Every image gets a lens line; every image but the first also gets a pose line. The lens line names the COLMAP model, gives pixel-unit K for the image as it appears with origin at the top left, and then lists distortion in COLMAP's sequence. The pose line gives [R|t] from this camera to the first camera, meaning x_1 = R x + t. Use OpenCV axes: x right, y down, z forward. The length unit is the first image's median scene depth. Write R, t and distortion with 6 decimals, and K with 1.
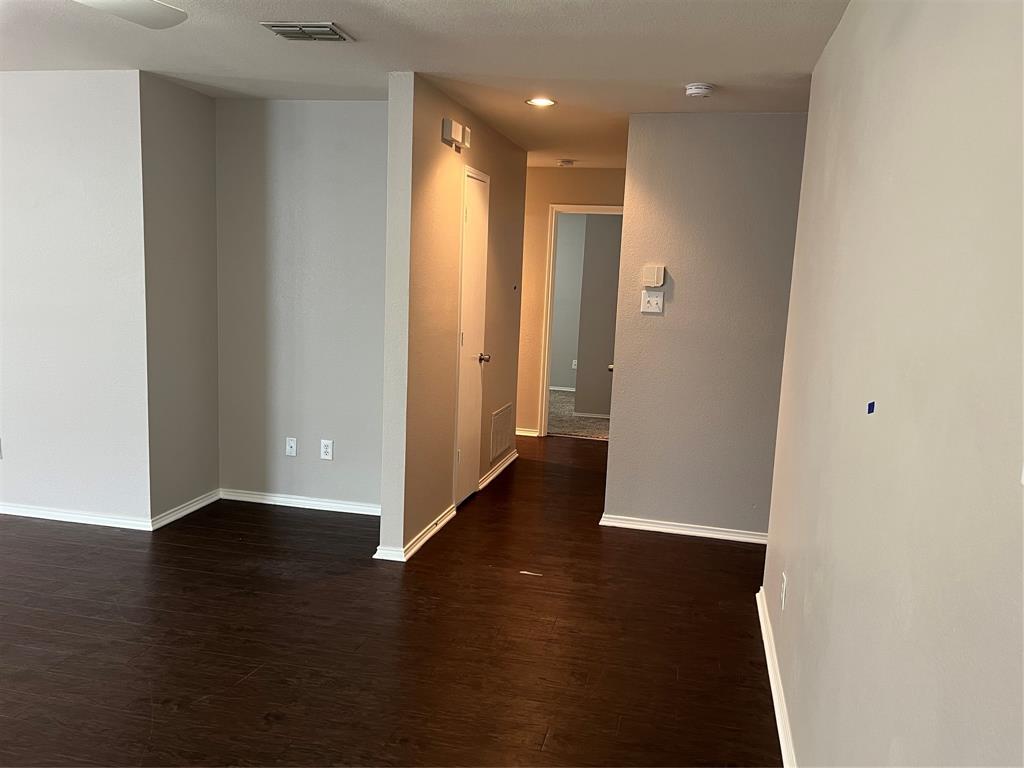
lens RADIAL K [[863.6, 0, 512.0], [0, 863.6, 384.0], [0, 0, 1]] dist [0.001000, 0.000718]
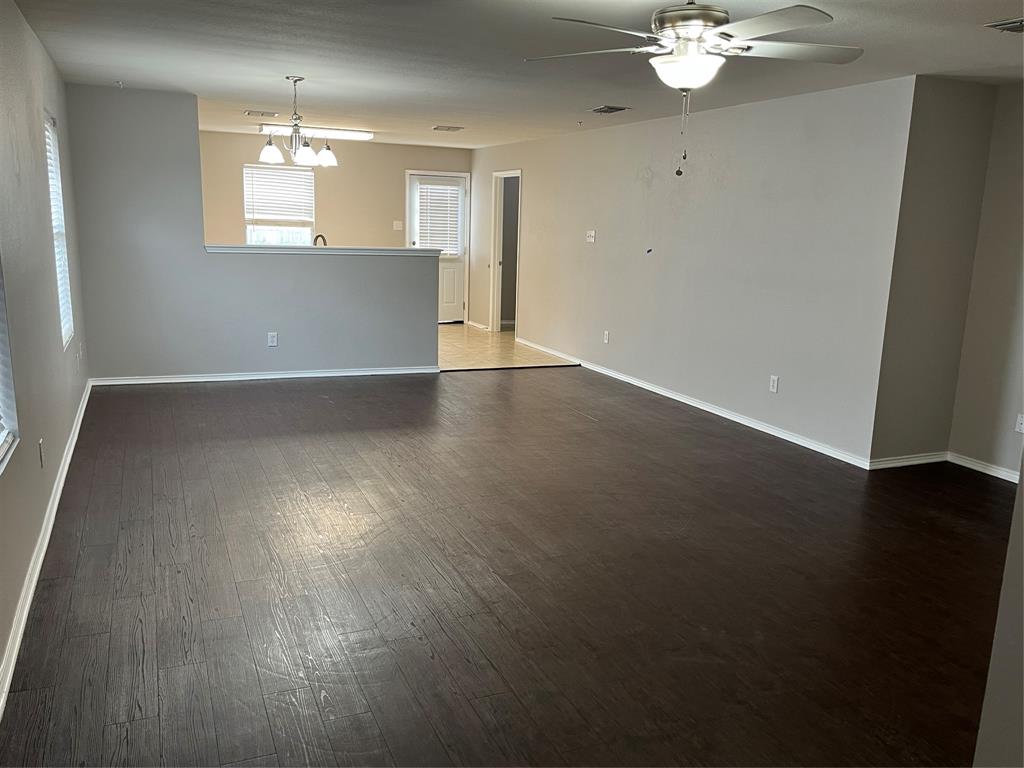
lens RADIAL K [[863.6, 0, 512.0], [0, 863.6, 384.0], [0, 0, 1]] dist [0.001000, 0.000718]
pose [[0.580671, 0.127399, -0.804109, 0.234241], [-0.112888, 0.990739, 0.075448, 0.019295], [0.806274, 0.046964, 0.589675, -0.095985]]
